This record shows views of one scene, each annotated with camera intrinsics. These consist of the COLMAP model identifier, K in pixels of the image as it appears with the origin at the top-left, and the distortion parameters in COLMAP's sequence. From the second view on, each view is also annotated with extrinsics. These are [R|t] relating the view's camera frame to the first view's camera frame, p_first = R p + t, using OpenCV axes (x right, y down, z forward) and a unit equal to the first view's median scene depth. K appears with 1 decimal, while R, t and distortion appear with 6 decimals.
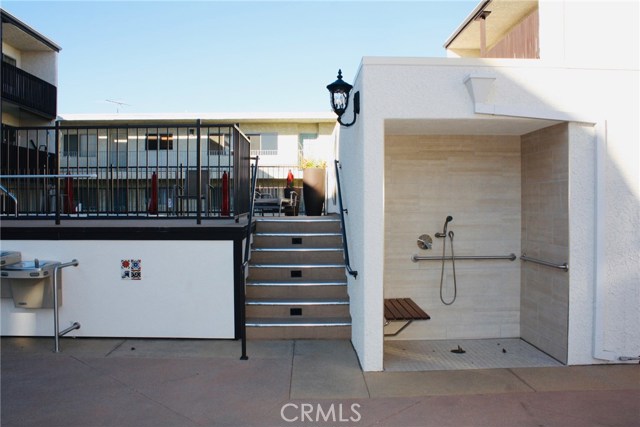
lens RADIAL K [[535.3, 0, 320.0], [0, 535.3, 213.5], [0, 0, 1]] dist [-0.121272, 0.004142]
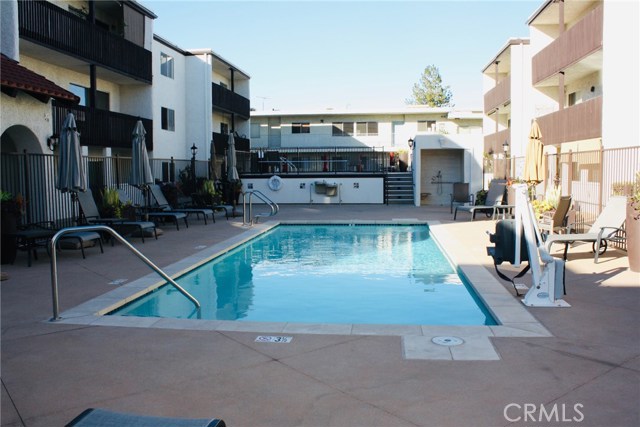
lens RADIAL K [[535.3, 0, 320.0], [0, 535.3, 213.5], [0, 0, 1]] dist [-0.121272, 0.004142]
pose [[0.987451, 0.006512, -0.157789, -0.001172], [0.004292, 0.997673, 0.068038, 0.015064], [0.157864, -0.067862, 0.985126, -1.014962]]
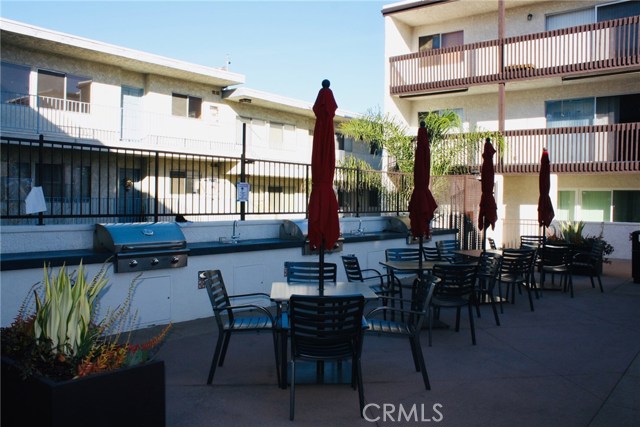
lens RADIAL K [[535.3, 0, 320.0], [0, 535.3, 213.5], [0, 0, 1]] dist [-0.121272, 0.004142]
pose [[0.664030, 0.010197, 0.747636, -0.649606], [-0.005196, 0.999946, -0.009023, 0.023470], [-0.747688, 0.002107, 0.664047, 0.717972]]
